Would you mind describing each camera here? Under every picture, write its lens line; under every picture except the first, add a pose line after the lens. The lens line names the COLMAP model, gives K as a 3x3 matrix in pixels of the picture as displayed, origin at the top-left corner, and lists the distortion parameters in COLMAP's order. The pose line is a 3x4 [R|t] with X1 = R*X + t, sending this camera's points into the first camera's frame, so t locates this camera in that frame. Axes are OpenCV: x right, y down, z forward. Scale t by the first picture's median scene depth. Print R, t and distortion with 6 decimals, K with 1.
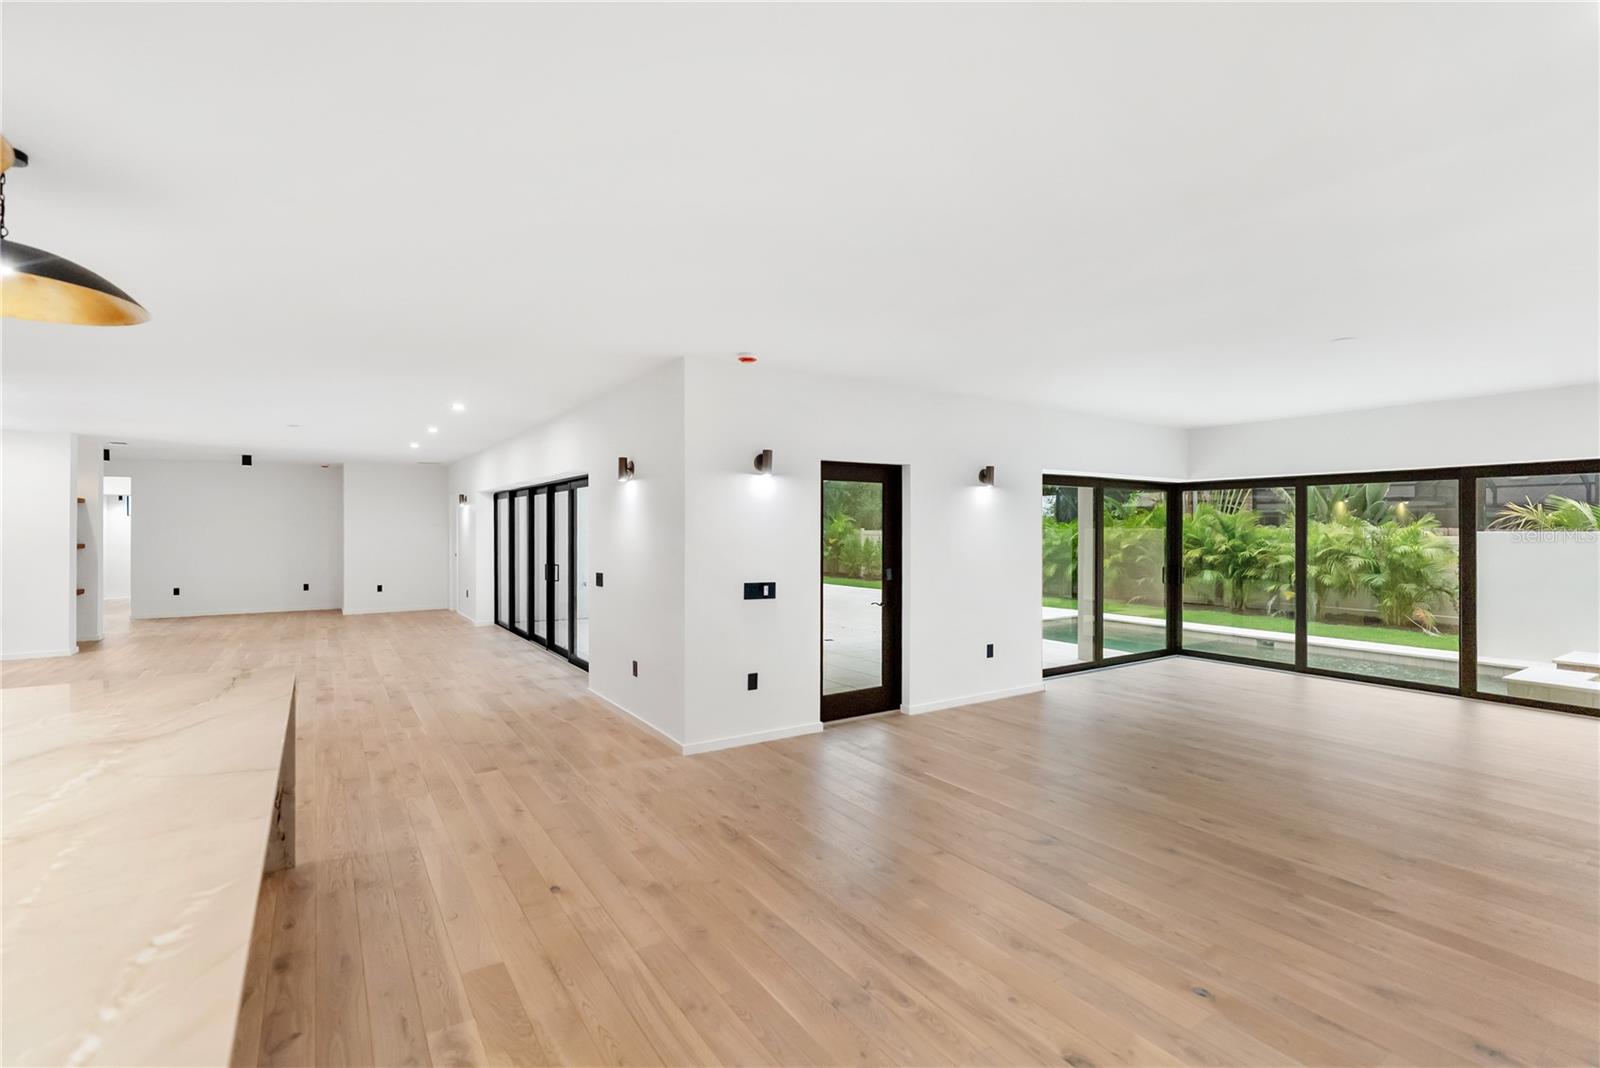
lens RADIAL K [[733.9, 0, 793.4], [0, 733.9, 527.9], [0, 0, 1]] dist [-0.006707, 0.002642]
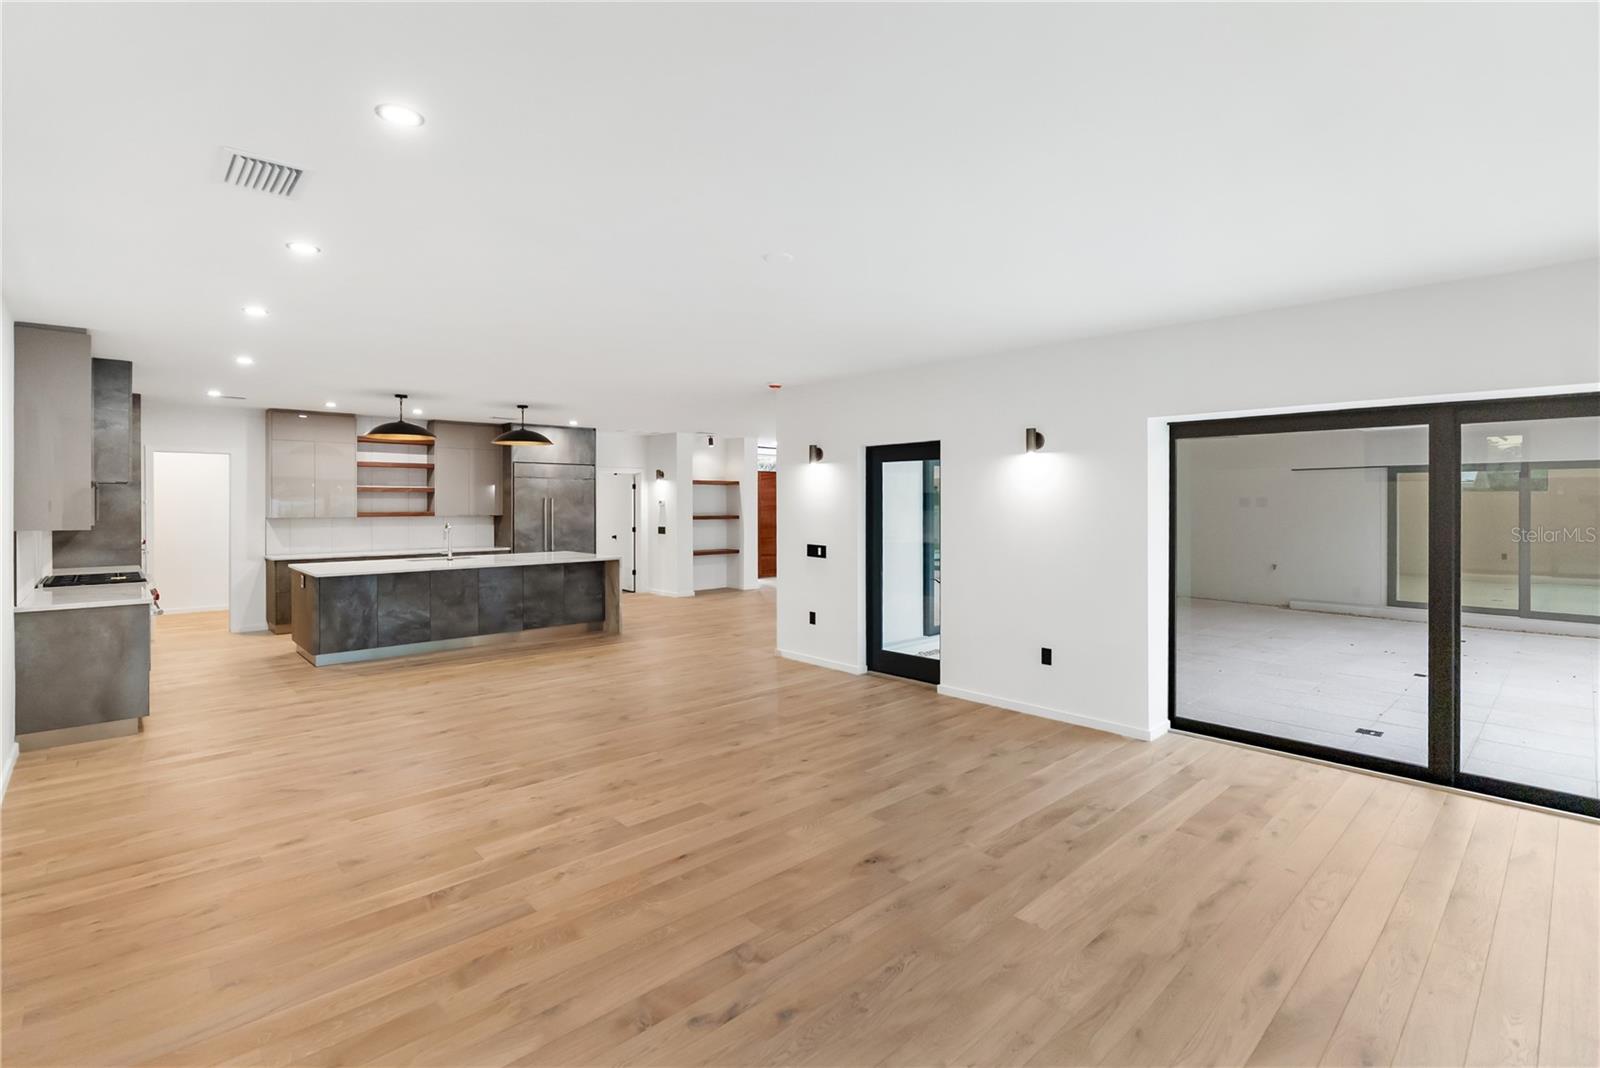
lens RADIAL K [[733.9, 0, 805.0], [0, 733.9, 502.6], [0, 0, 1]] dist [-0.006707, 0.002642]
pose [[0.182953, -0.000892, -0.983121, 1.072433], [-0.000349, 0.999999, -0.000972, -0.000141], [0.983122, 0.000521, 0.182953, 0.631119]]
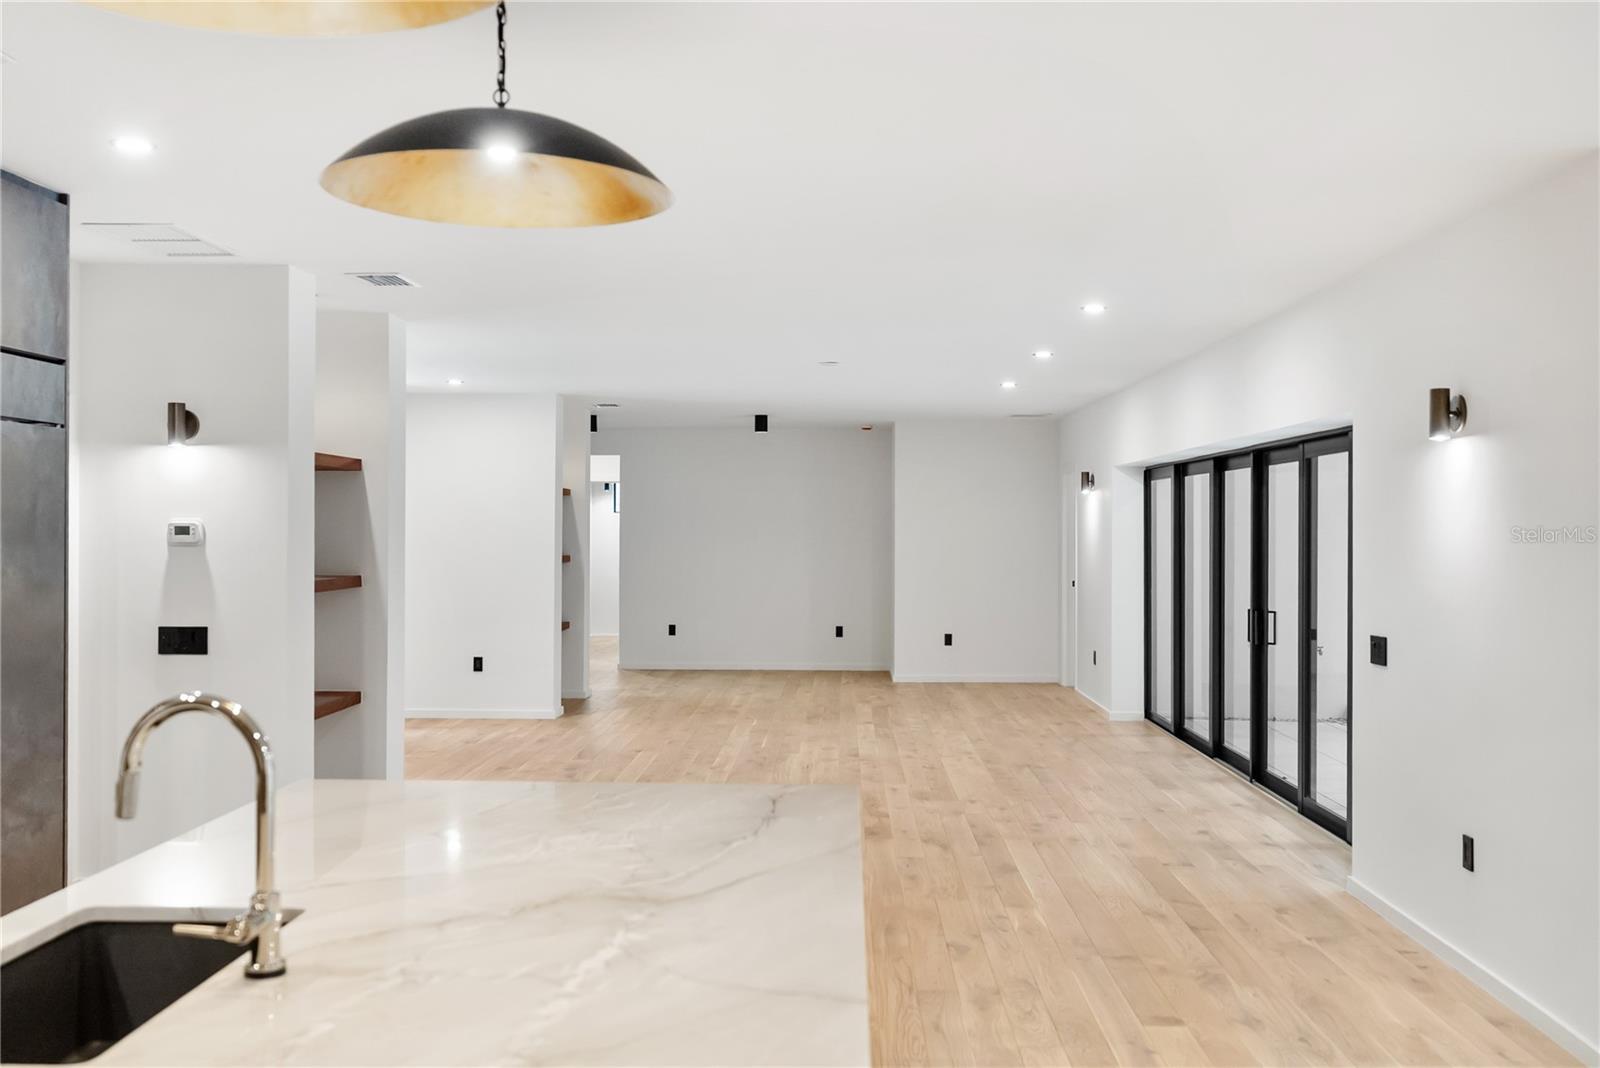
lens RADIAL K [[1445.7, 0, 804.8], [0, 1445.7, 532.6], [0, 0, 1]] dist [-0.002049, 0.014508]
pose [[0.822877, 0.005235, -0.568196, -0.043403], [-0.004632, 0.999986, 0.002504, -0.005979], [0.568201, 0.000572, 0.822889, 0.030219]]
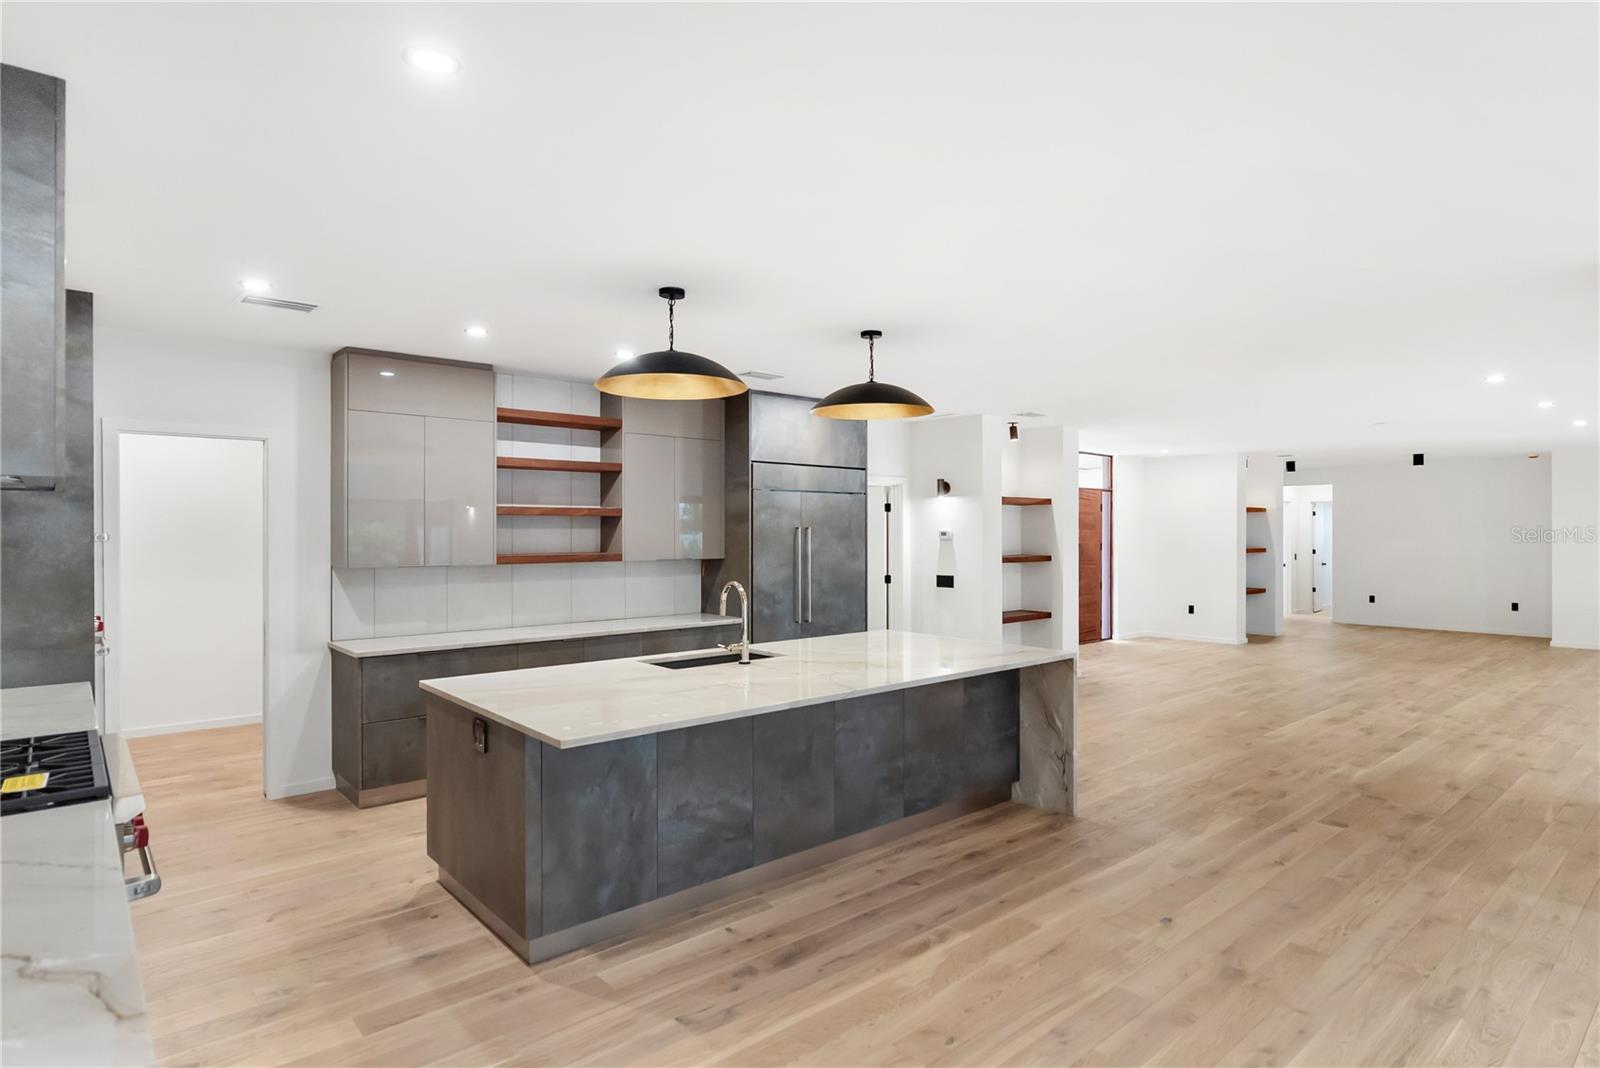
lens RADIAL K [[851.8, 0, 803.5], [0, 851.8, 532.4], [0, 0, 1]] dist [-0.005773, 0.000706]
pose [[0.142421, 0.001186, -0.989805, 0.357494], [-0.000186, 0.999999, 0.001171, -0.006799], [0.989806, 0.000017, 0.142421, 0.190402]]
